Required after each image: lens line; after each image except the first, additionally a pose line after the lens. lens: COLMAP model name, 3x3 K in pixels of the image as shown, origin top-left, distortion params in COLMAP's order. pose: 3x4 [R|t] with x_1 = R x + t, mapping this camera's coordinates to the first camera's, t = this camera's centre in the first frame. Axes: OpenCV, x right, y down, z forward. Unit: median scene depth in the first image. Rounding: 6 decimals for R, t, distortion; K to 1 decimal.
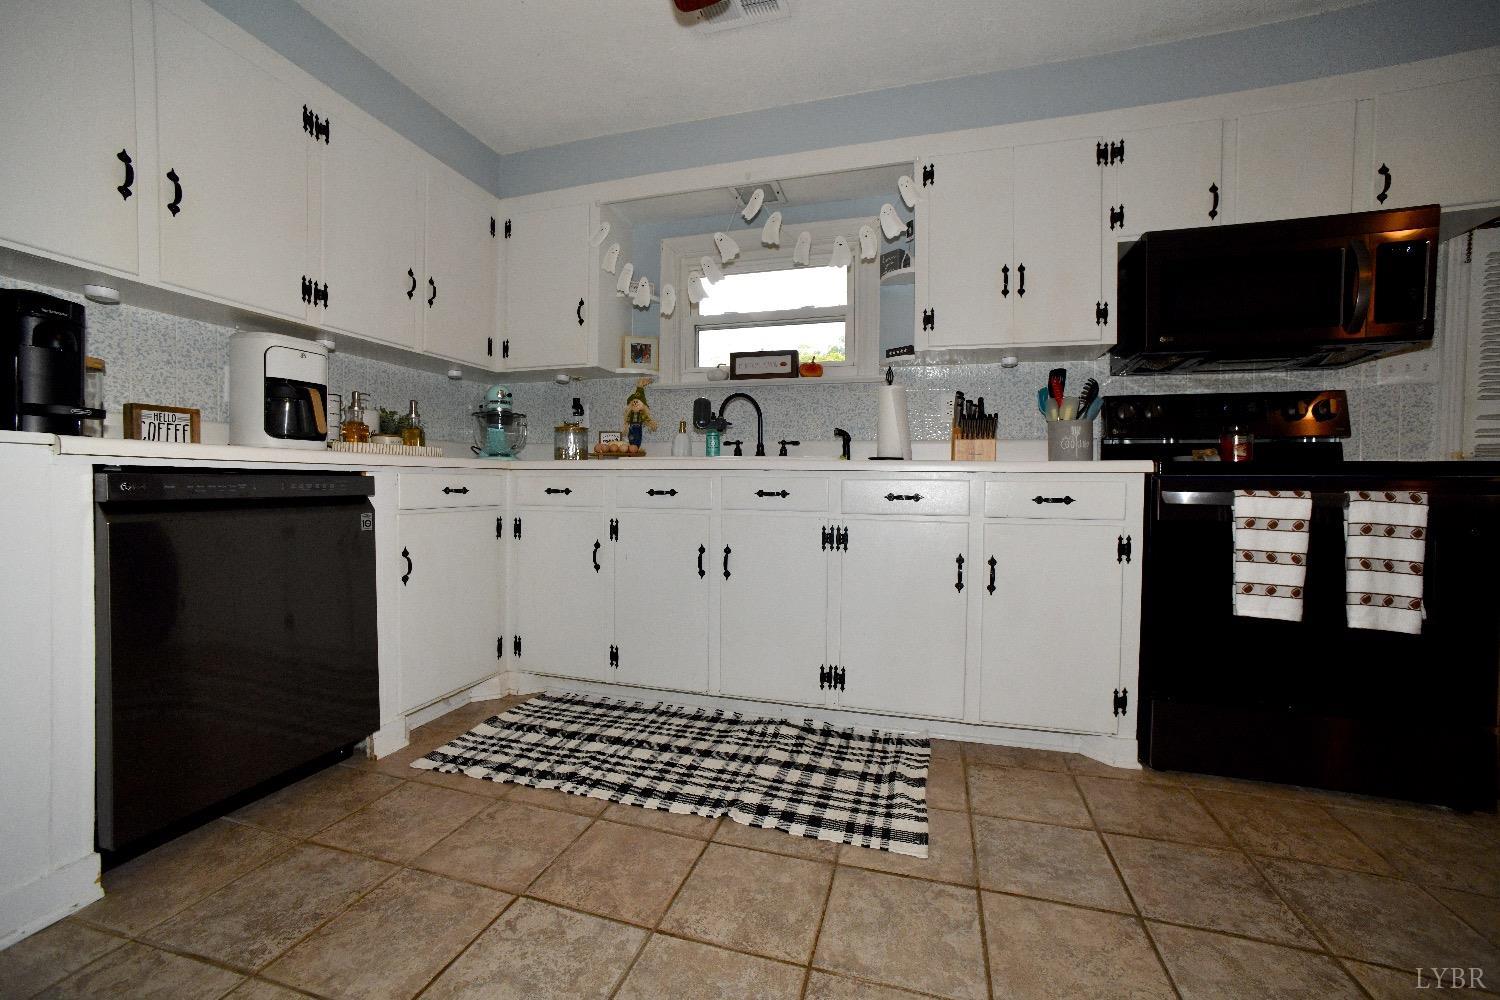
lens RADIAL K [[594.3, 0, 755.8], [0, 594.3, 490.1], [0, 0, 1]] dist [-0.033723, 0.008040]
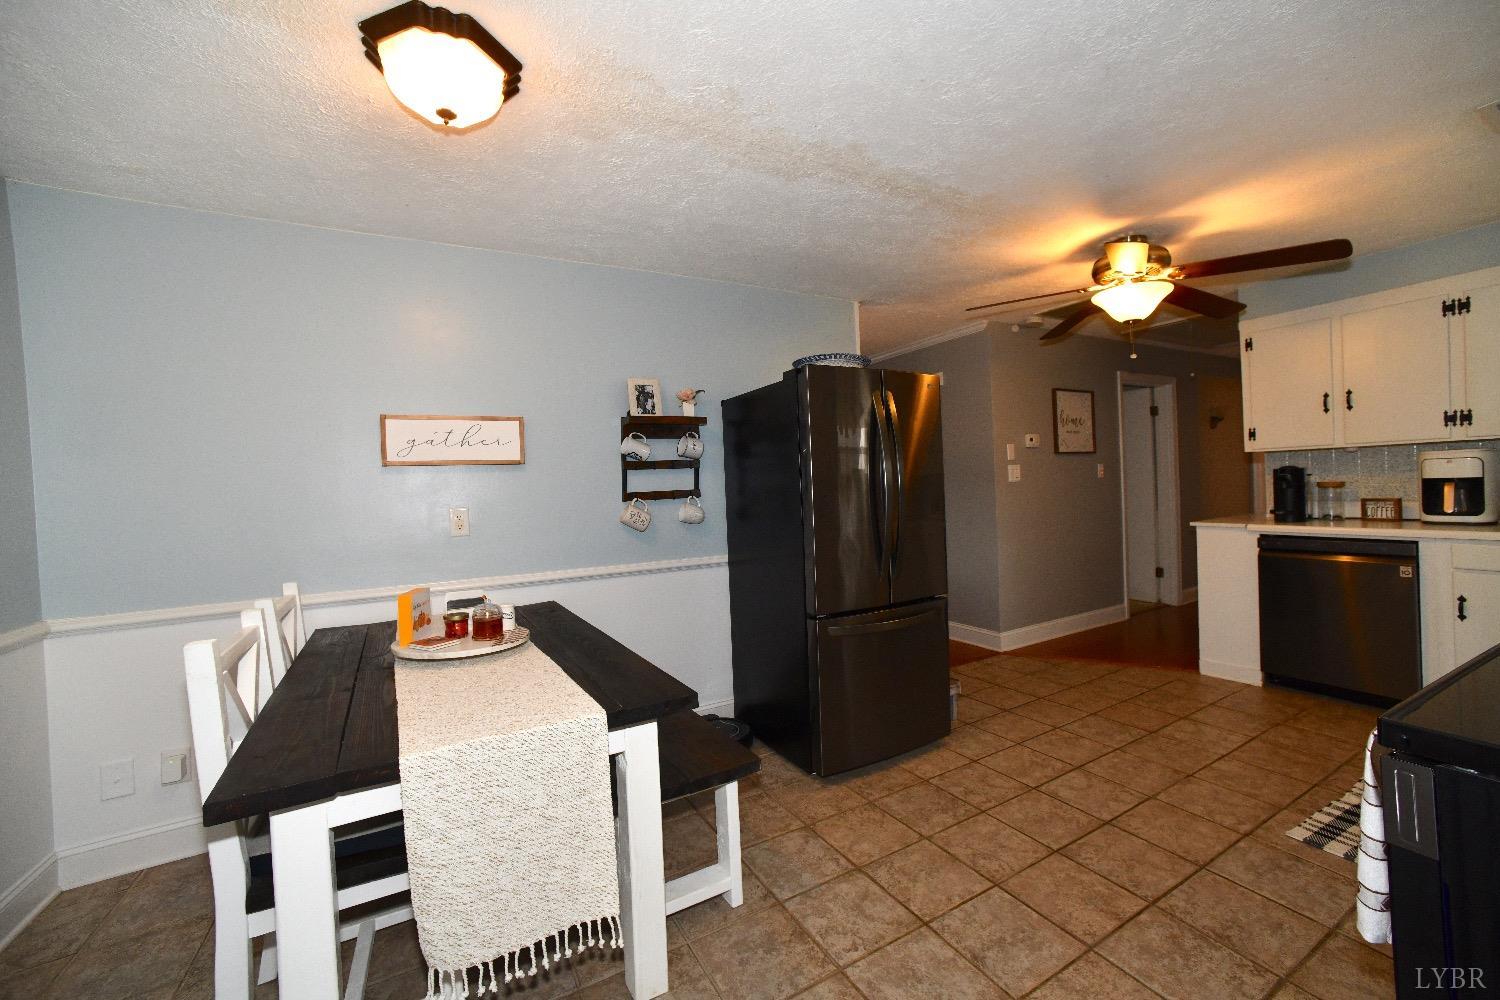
lens RADIAL K [[594.3, 0, 750.9], [0, 594.3, 507.4], [0, 0, 1]] dist [-0.033723, 0.008040]
pose [[-0.700589, 0.046527, -0.712047, 1.519299], [0.024318, 0.998849, 0.041341, -0.204219], [0.713151, 0.011647, -0.700914, 0.704228]]
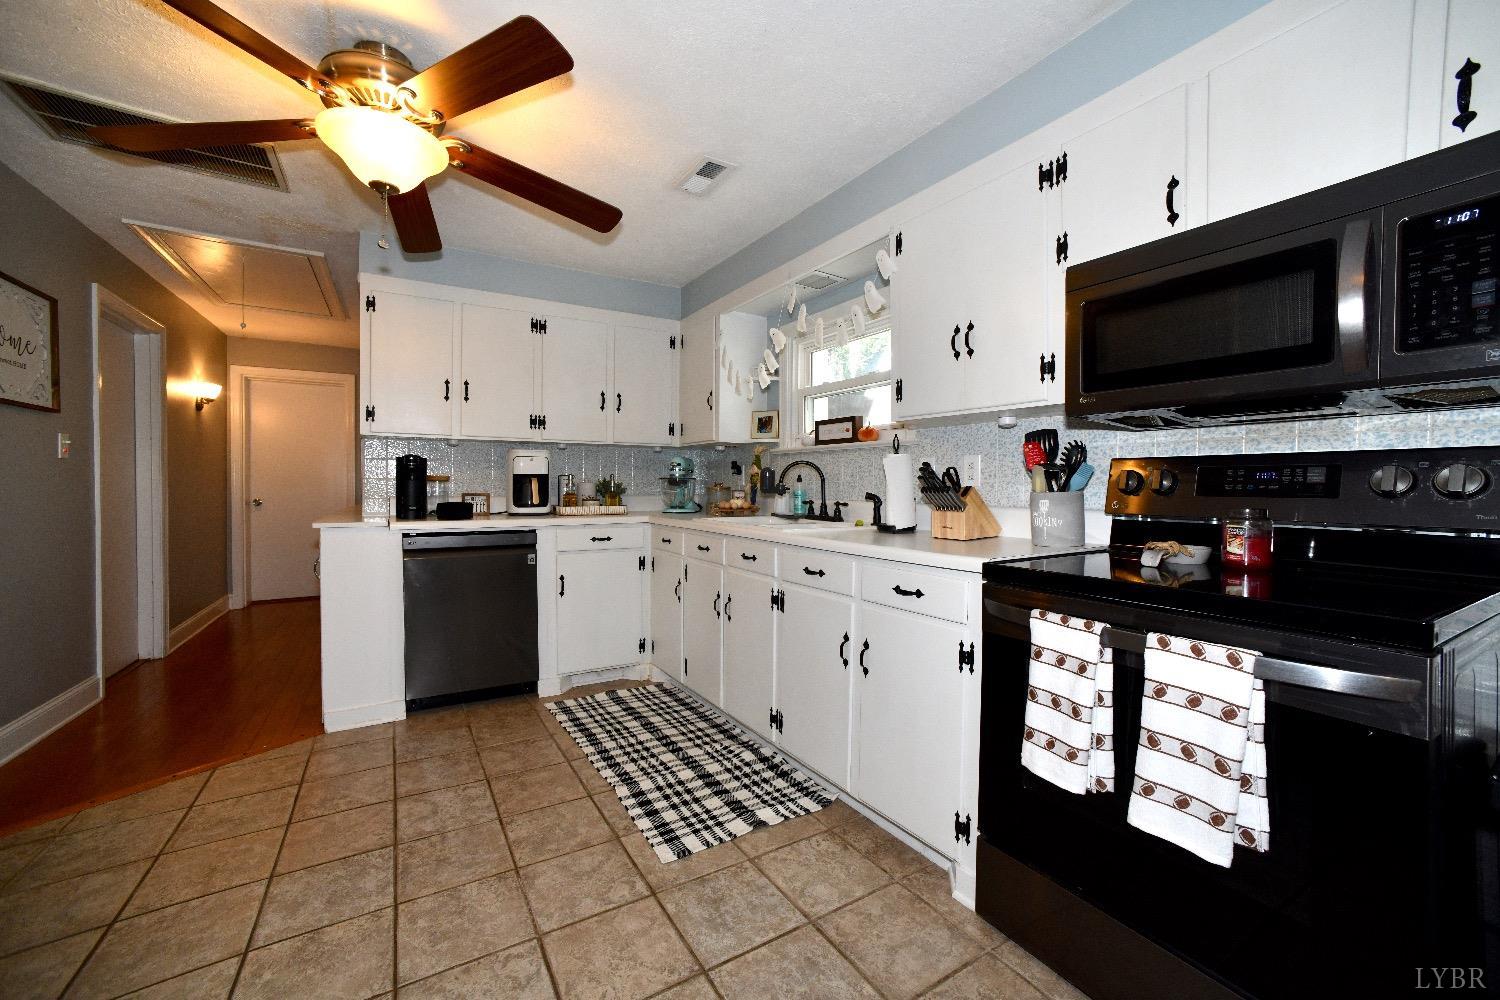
lens RADIAL K [[594.3, 0, 760.8], [0, 594.3, 496.7], [0, 0, 1]] dist [-0.033723, 0.008040]
pose [[0.746731, 0.008786, -0.665069, 0.870114], [-0.010612, 0.999943, 0.001295, -0.121079], [0.665042, 0.006091, 0.746781, 0.116769]]
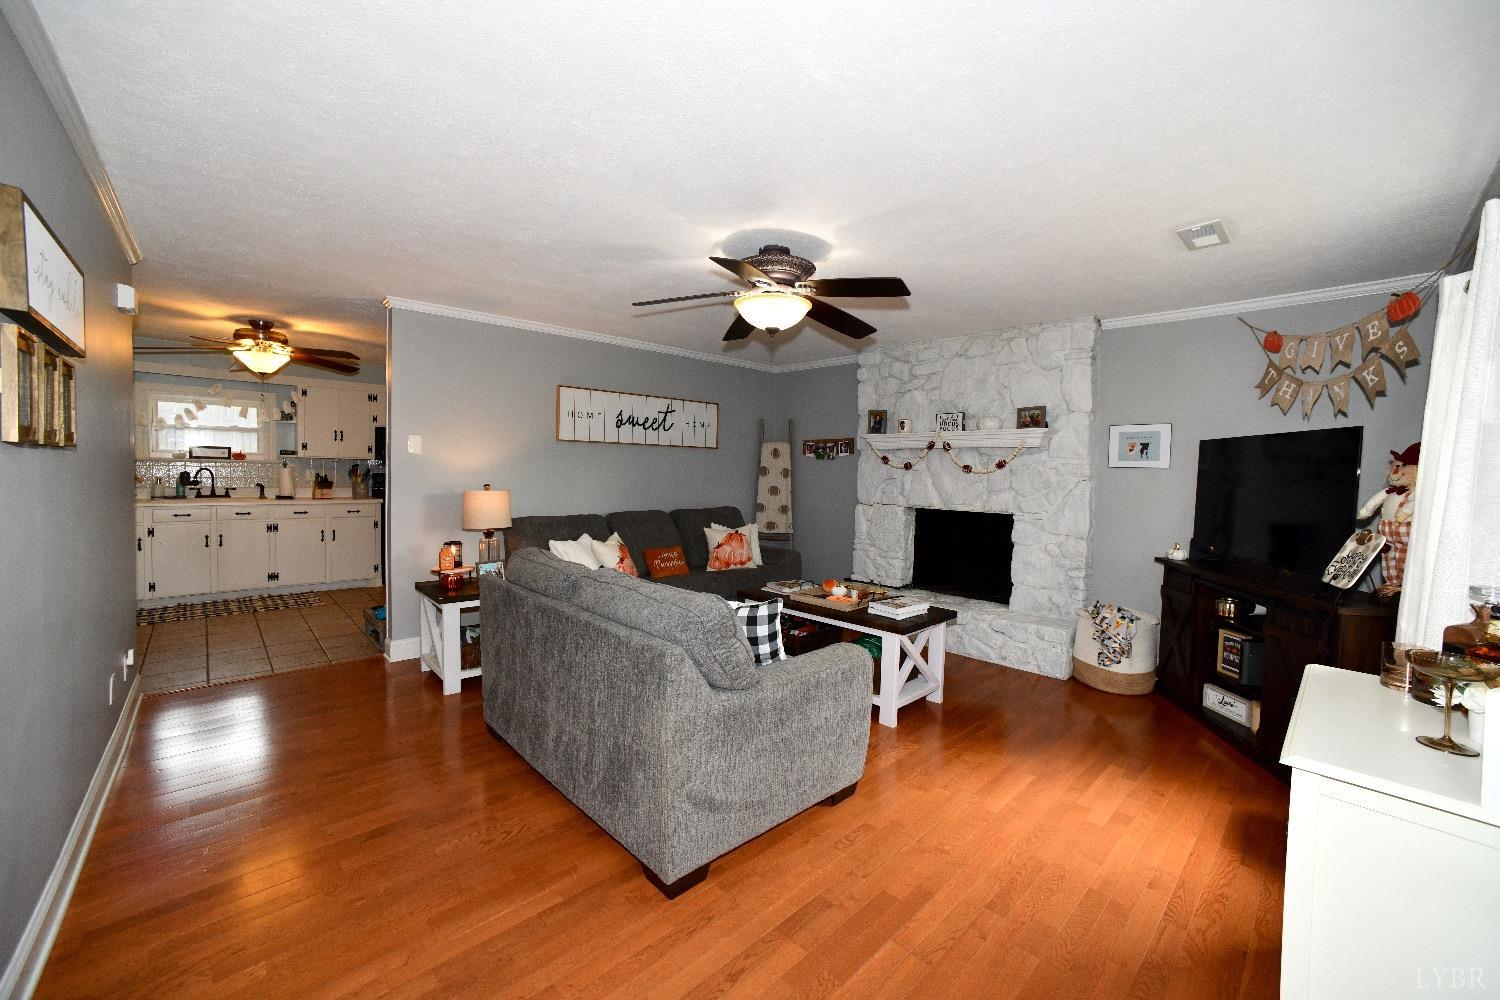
lens RADIAL K [[594.3, 0, 757.8], [0, 594.3, 488.9], [0, 0, 1]] dist [-0.033723, 0.008040]
pose [[0.487330, -0.023756, 0.872895, -1.171143], [0.004878, 0.999688, 0.024483, -0.163685], [-0.873204, -0.007673, 0.487294, -2.402142]]
